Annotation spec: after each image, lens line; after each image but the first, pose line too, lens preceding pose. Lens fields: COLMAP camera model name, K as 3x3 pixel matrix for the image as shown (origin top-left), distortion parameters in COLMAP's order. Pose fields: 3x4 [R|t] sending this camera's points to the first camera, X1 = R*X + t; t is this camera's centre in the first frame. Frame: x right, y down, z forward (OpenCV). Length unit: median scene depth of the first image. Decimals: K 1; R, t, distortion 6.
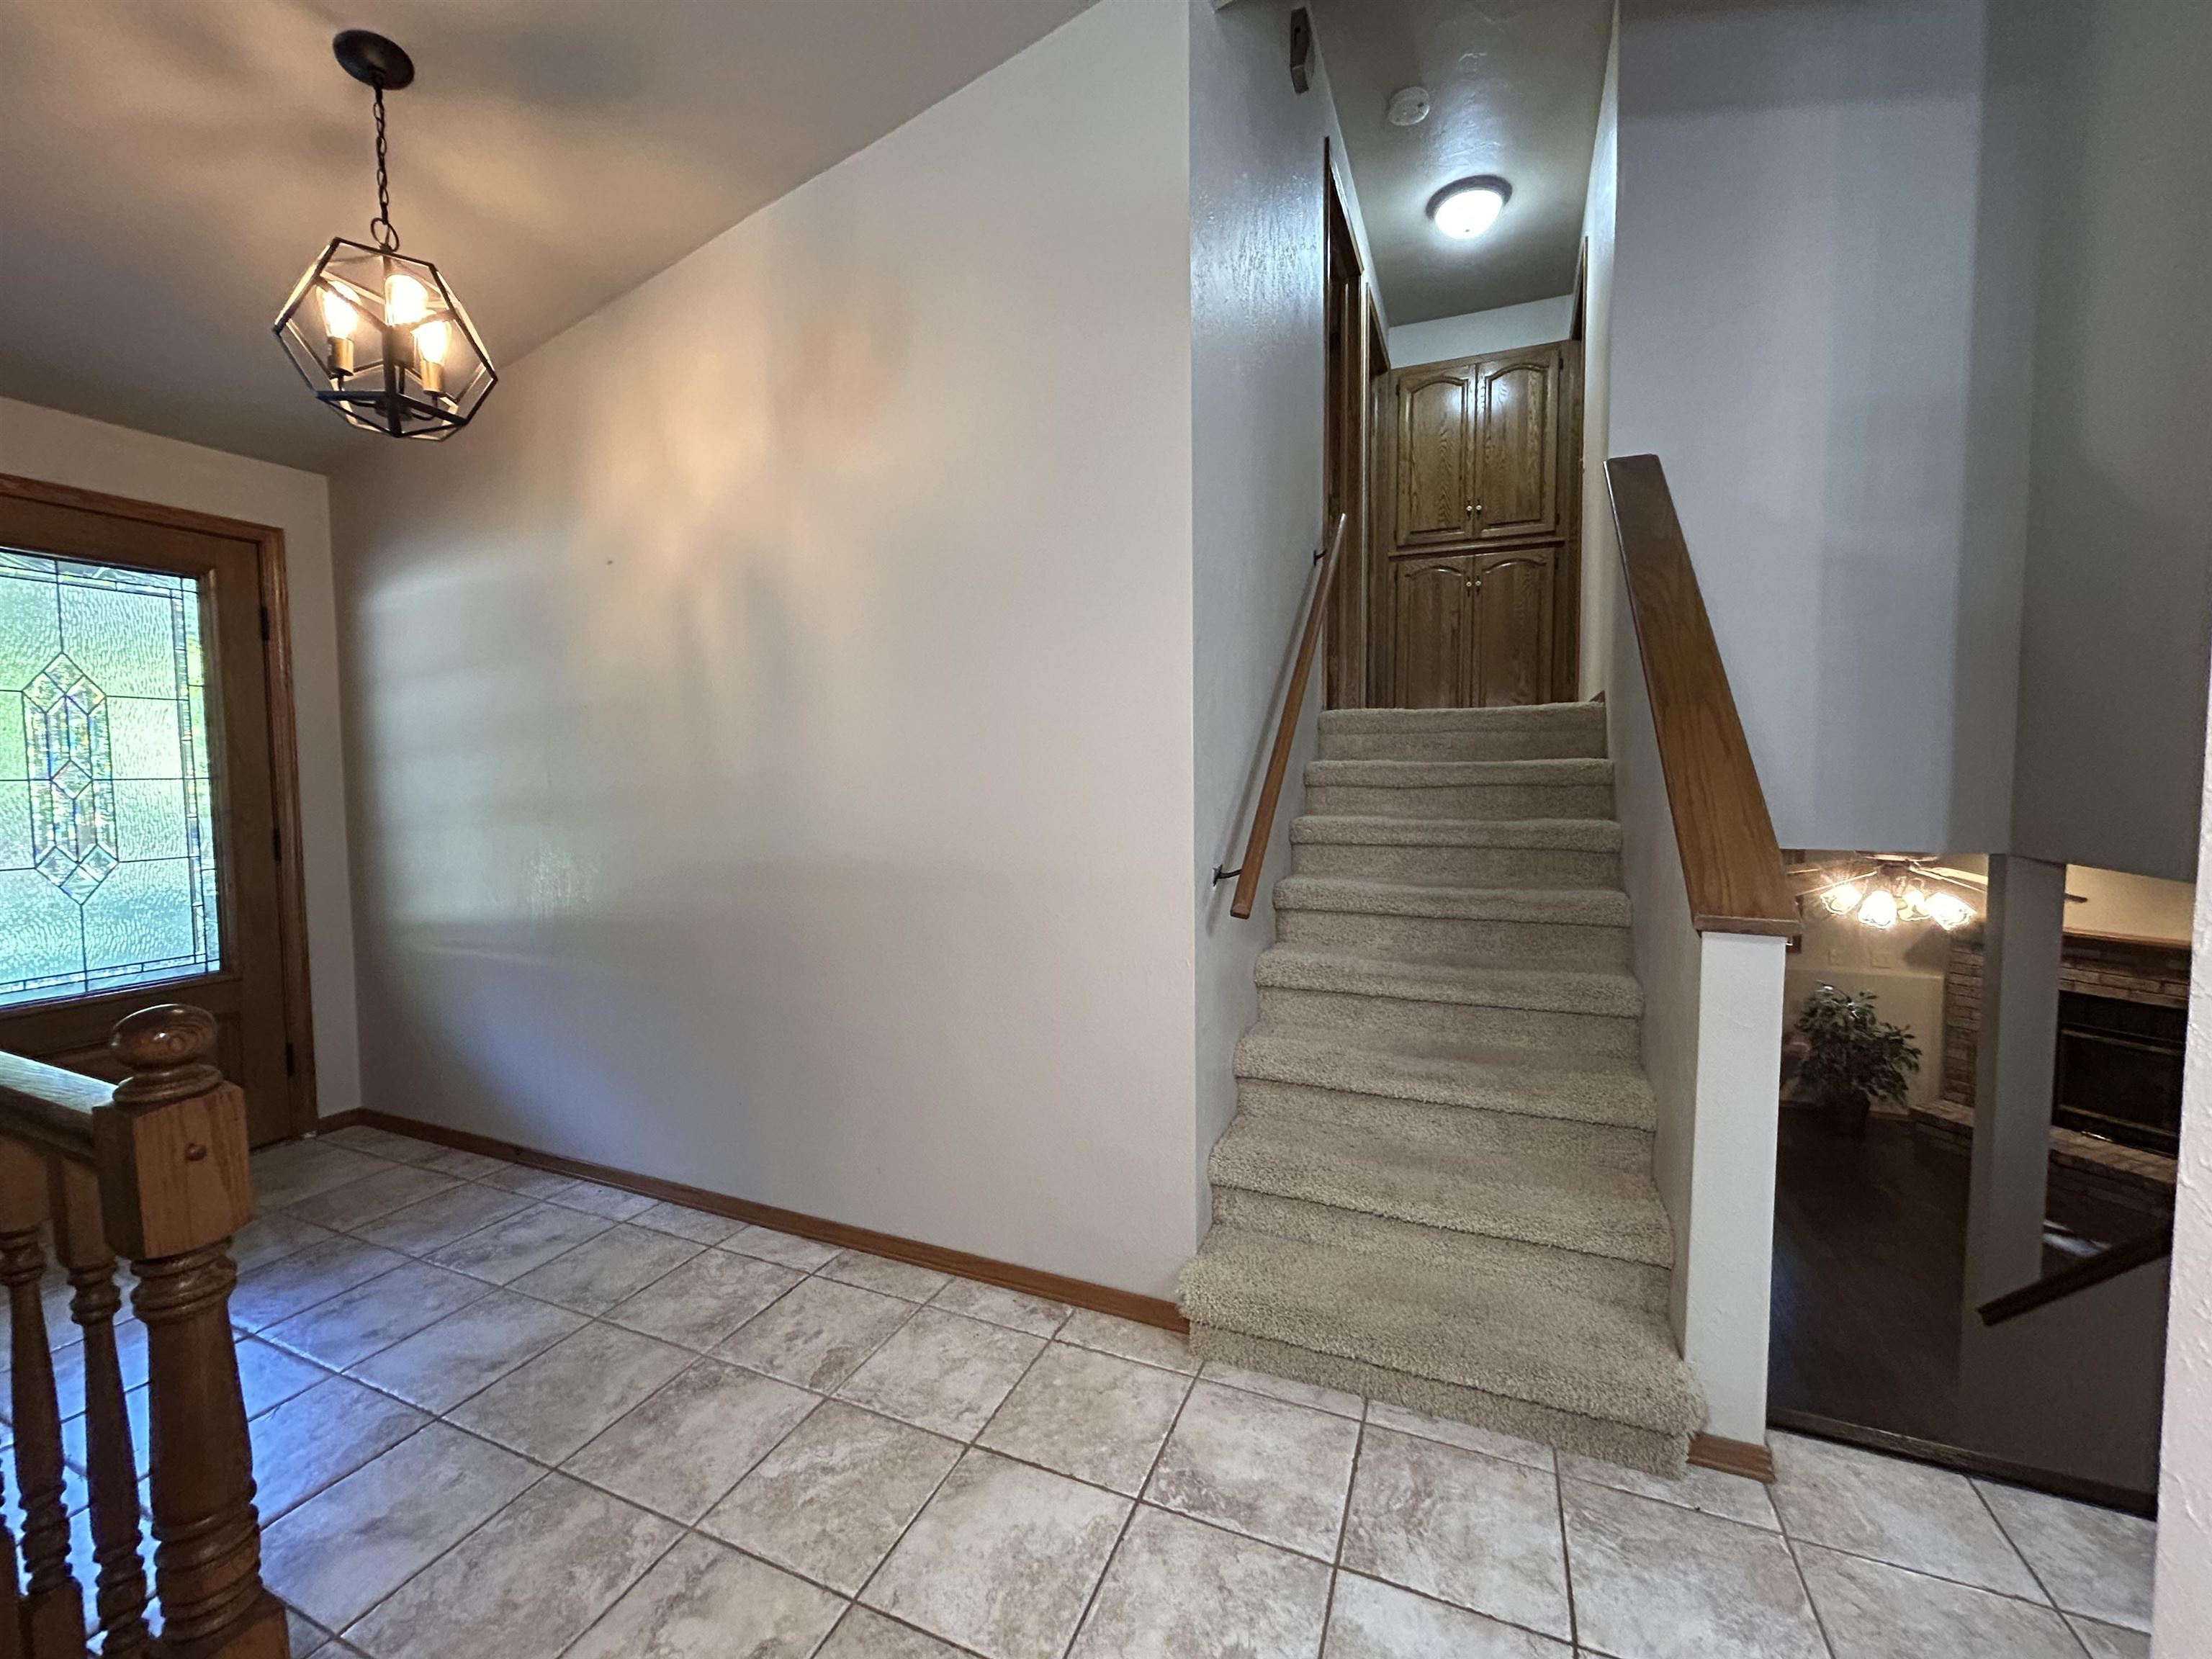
lens RADIAL K [[885.9, 0, 1111.8], [0, 885.9, 830.0], [0, 0, 1]] dist [0.002419, 0.000341]
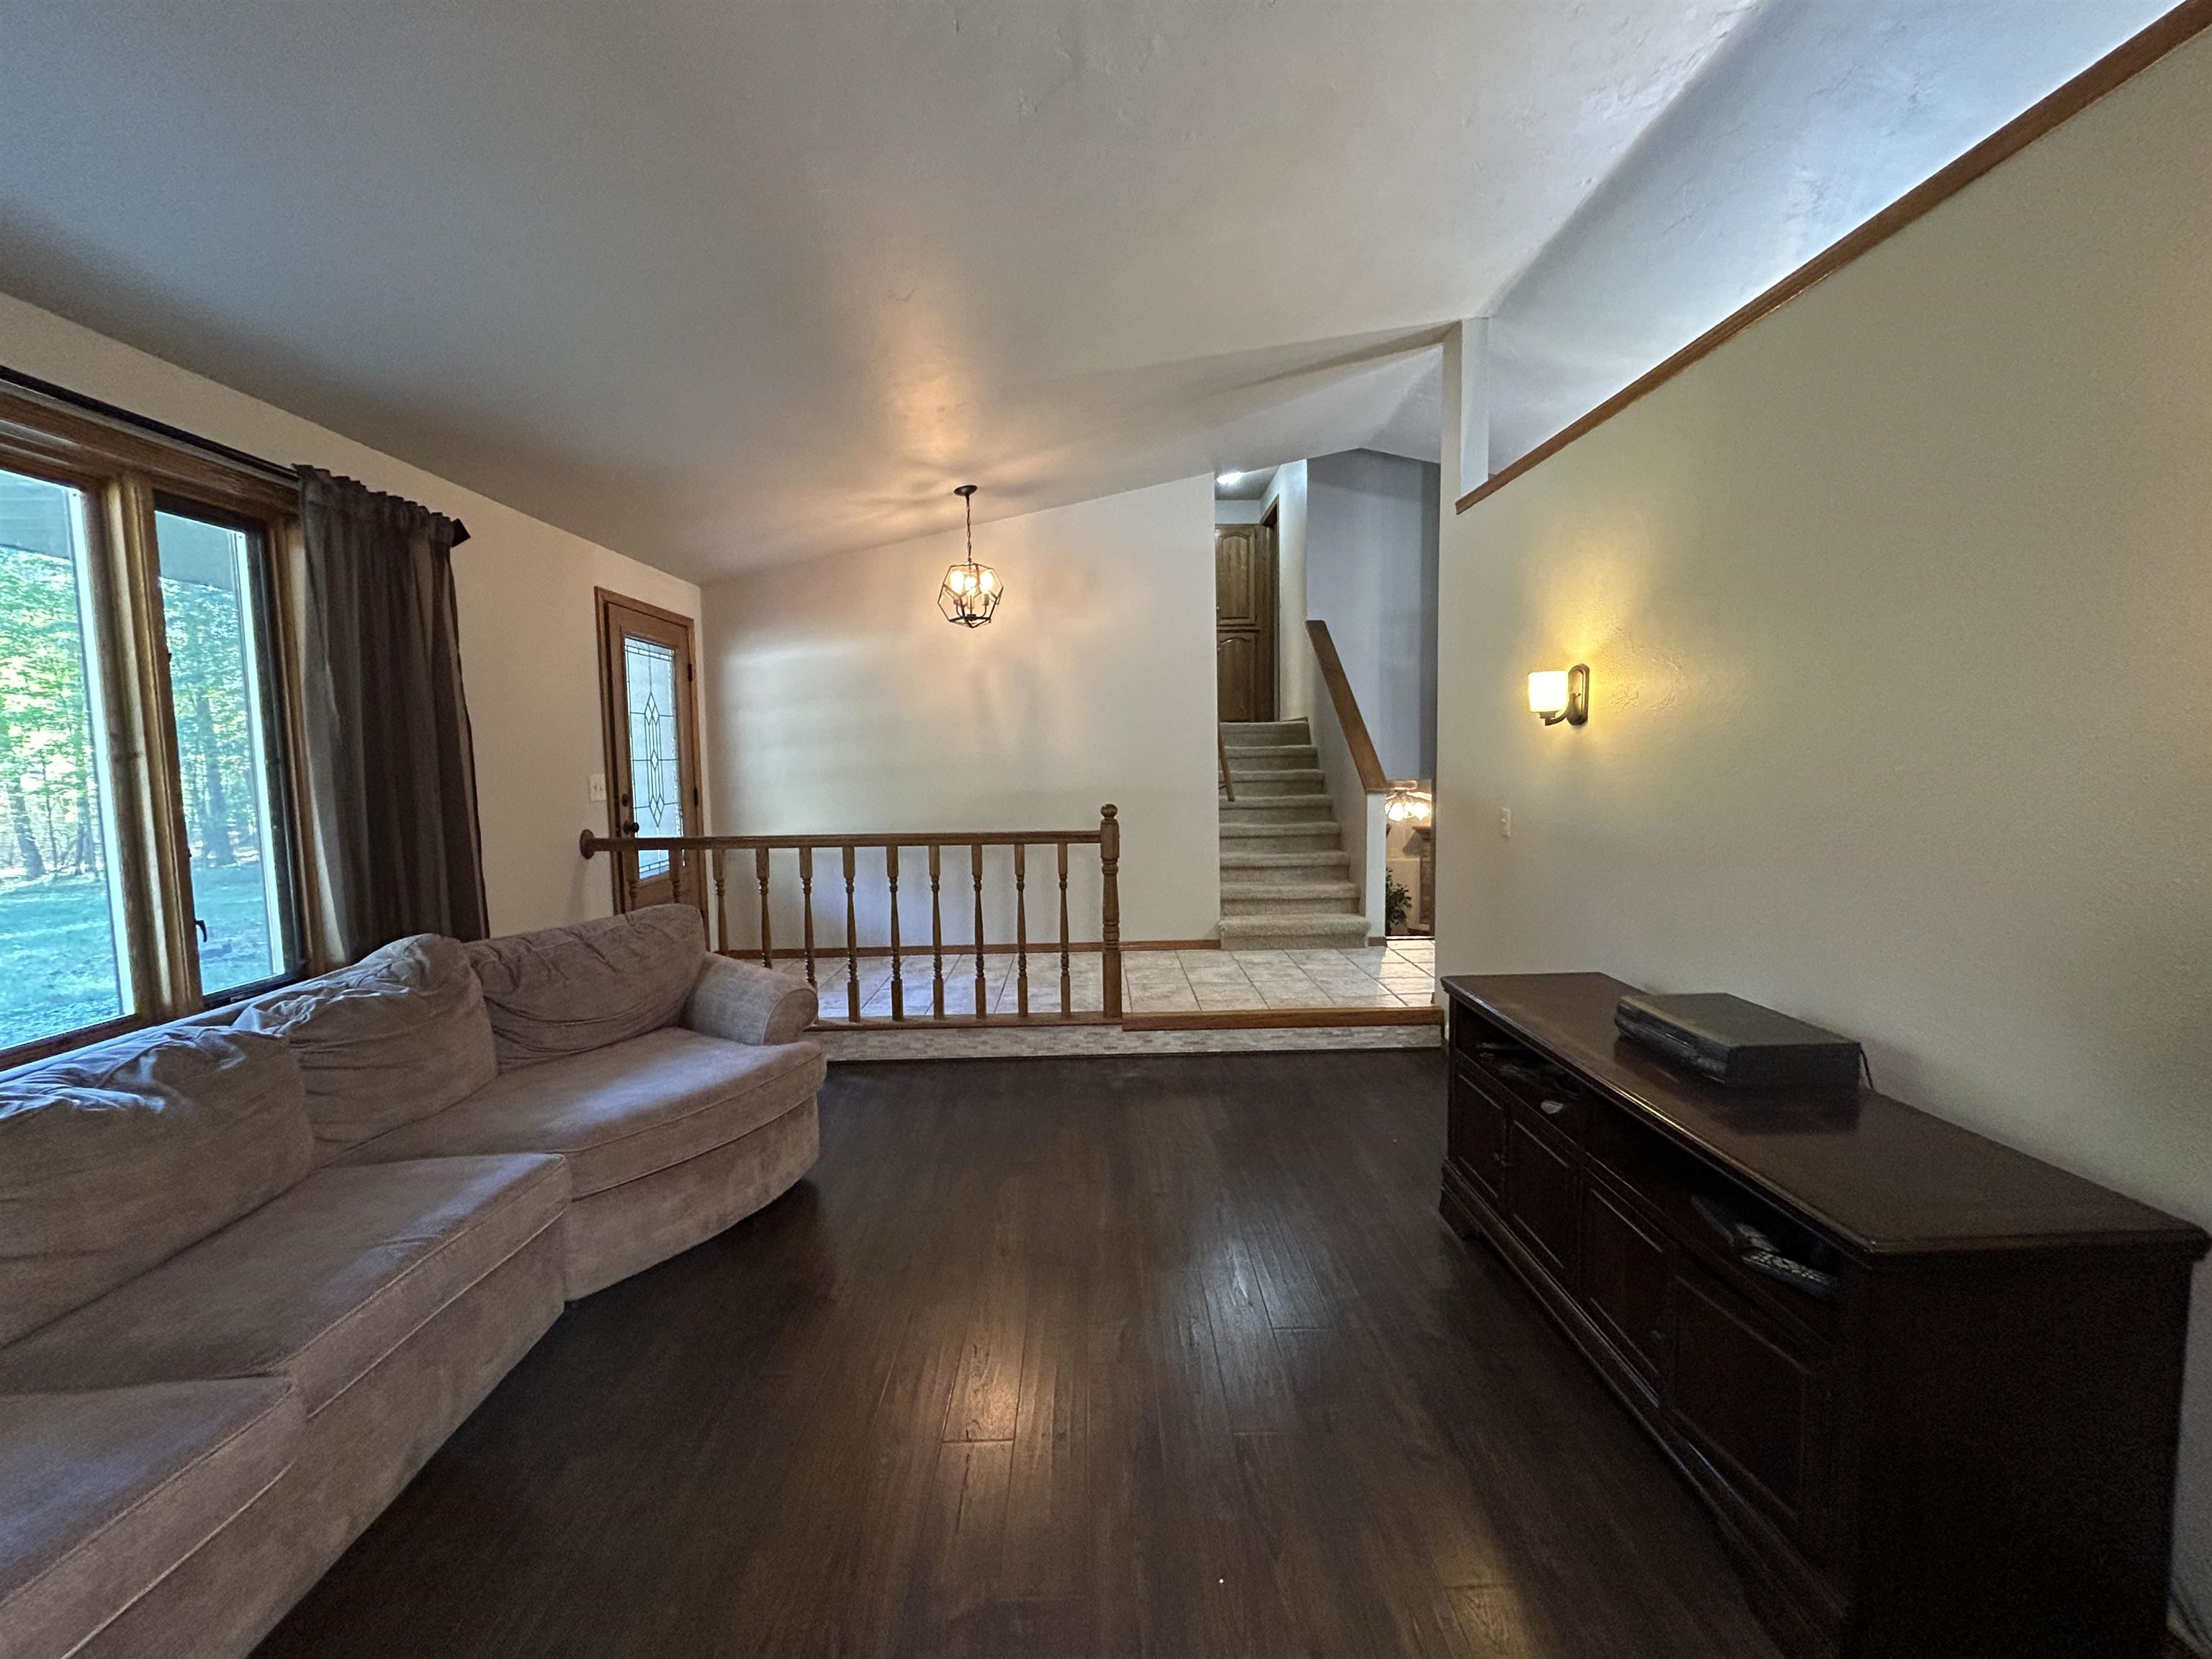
lens RADIAL K [[885.9, 0, 1103.8], [0, 885.9, 824.5], [0, 0, 1]] dist [0.002419, 0.000341]
pose [[0.913958, -0.045130, 0.403291, -0.543949], [0.039317, 0.998969, 0.022688, 0.033779], [-0.403899, -0.004880, 0.914791, -0.567290]]
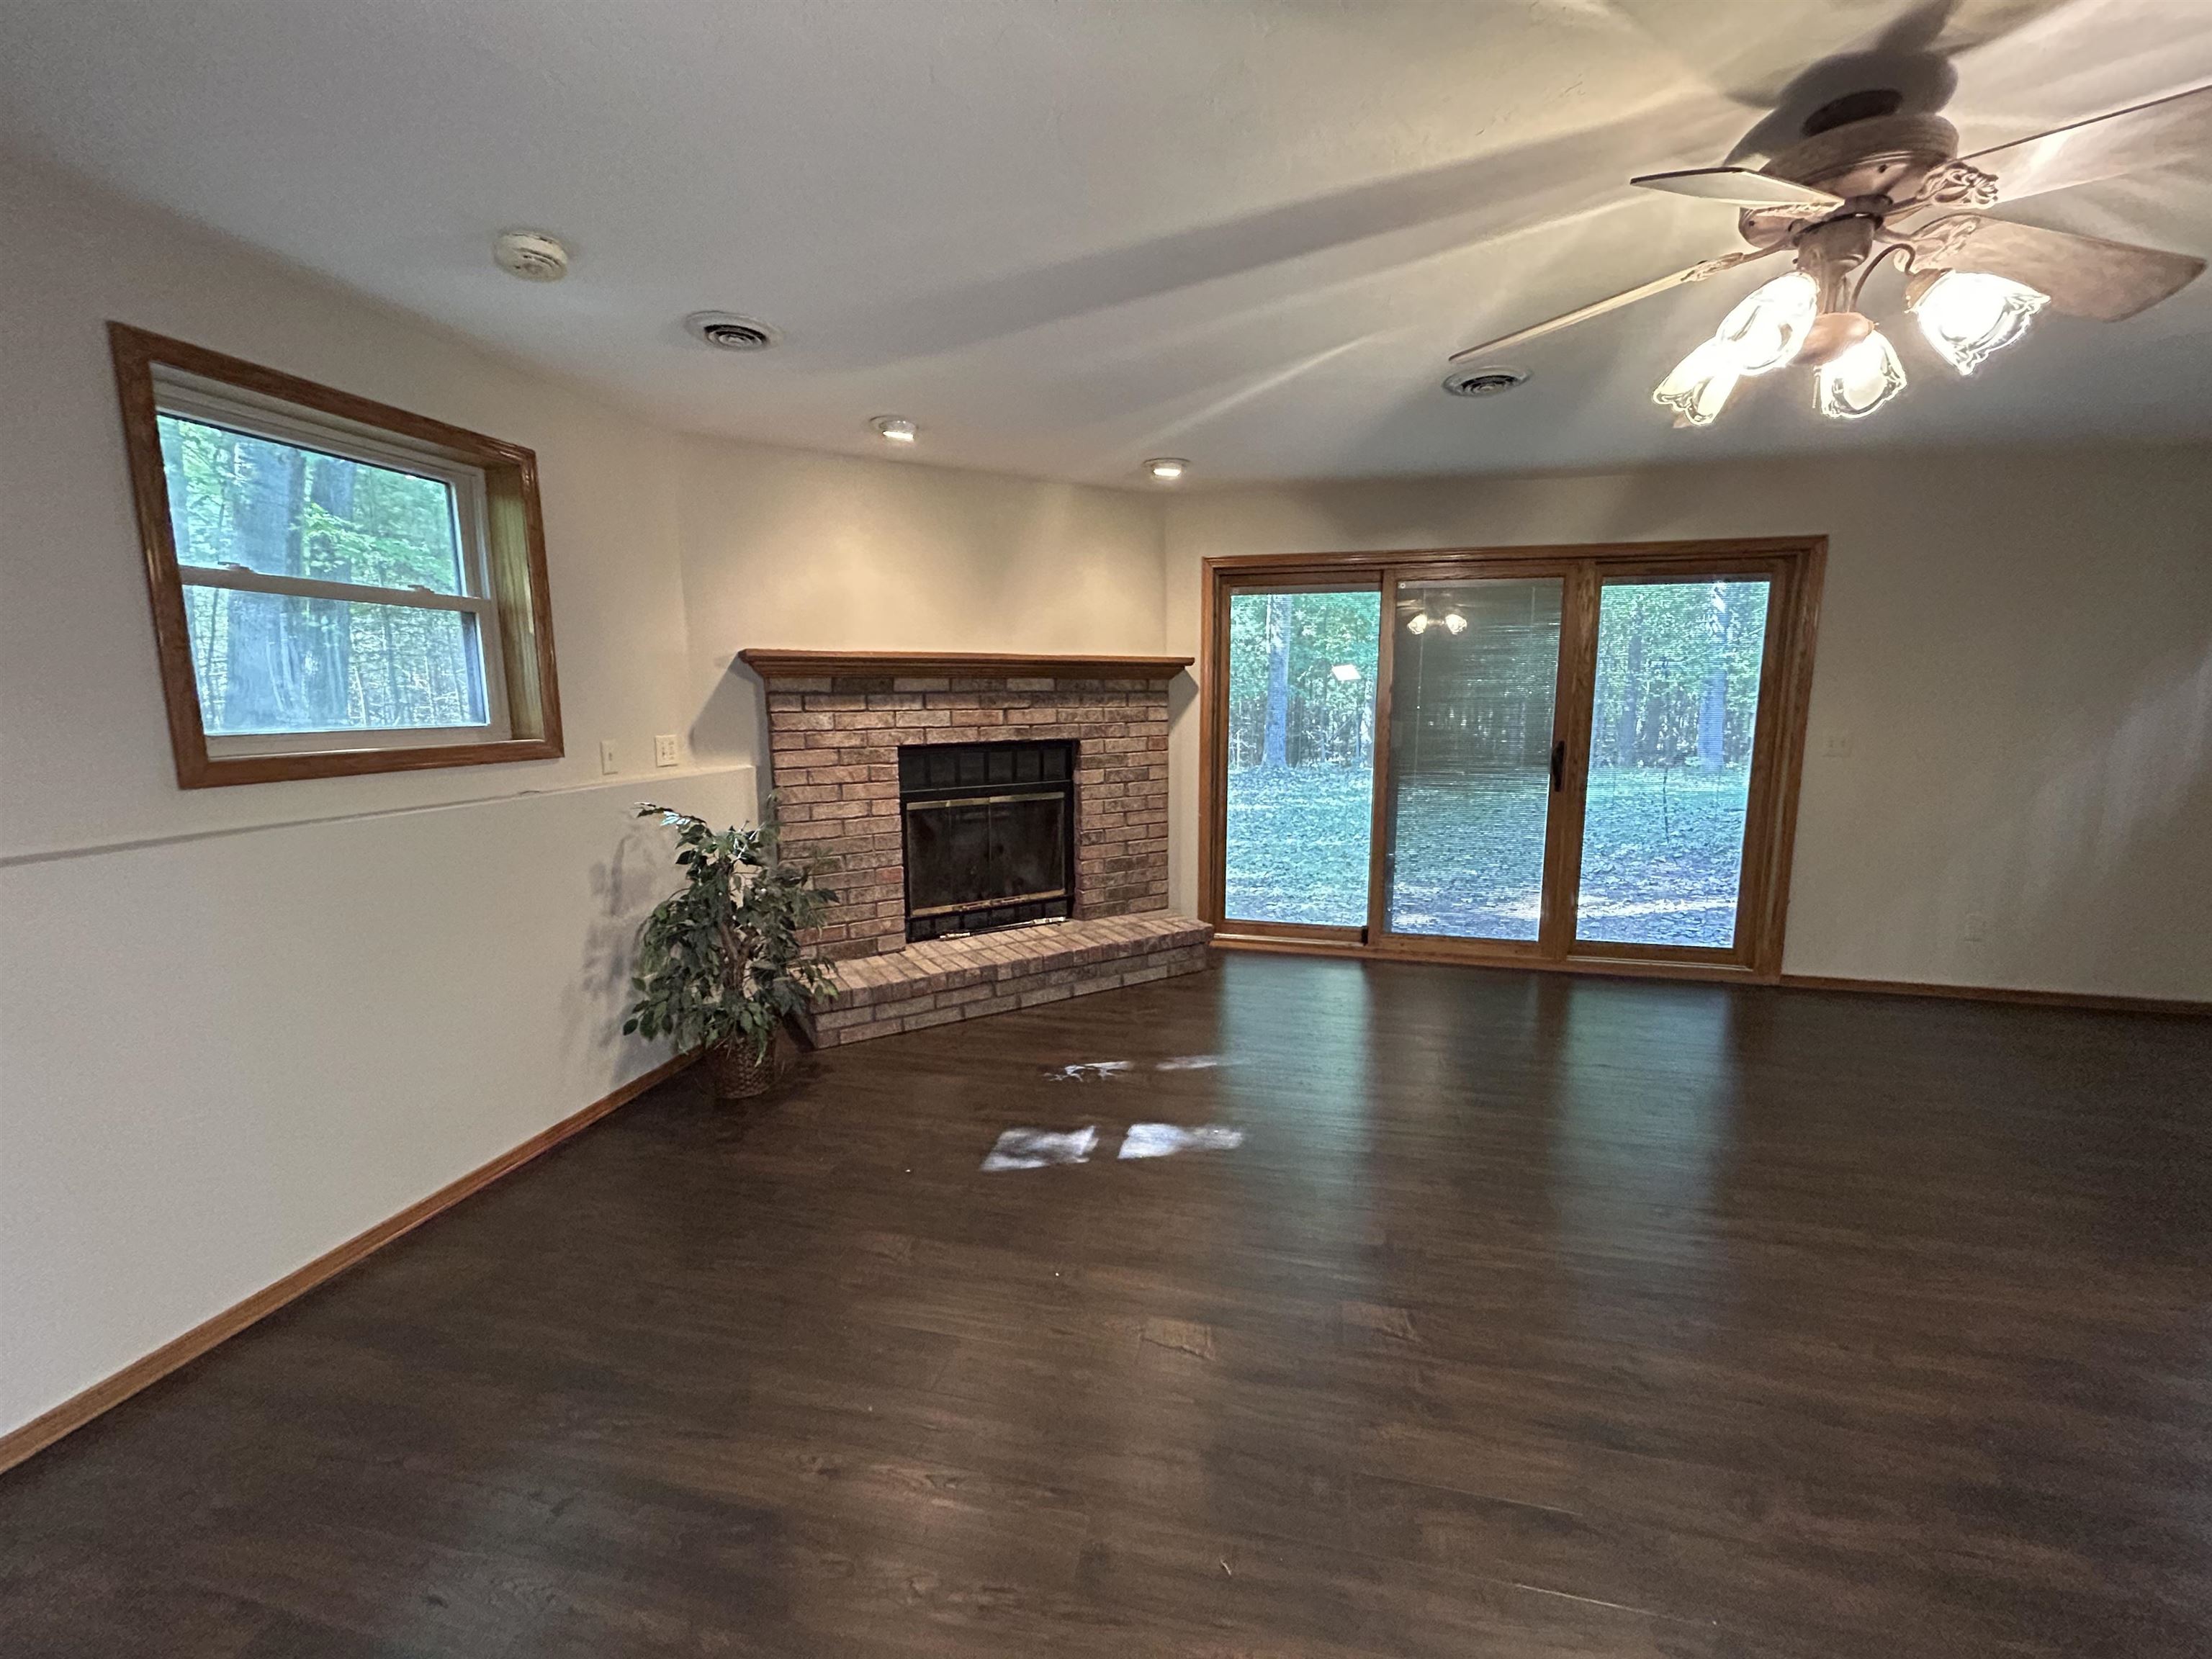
lens RADIAL K [[885.9, 0, 1113.5], [0, 885.9, 826.3], [0, 0, 1]] dist [0.002419, 0.000341]
pose [[-0.174312, -0.142905, 0.974266, 0.431717], [0.062206, 0.985839, 0.155732, 0.169515], [-0.982724, 0.087751, -0.162954, 1.125480]]
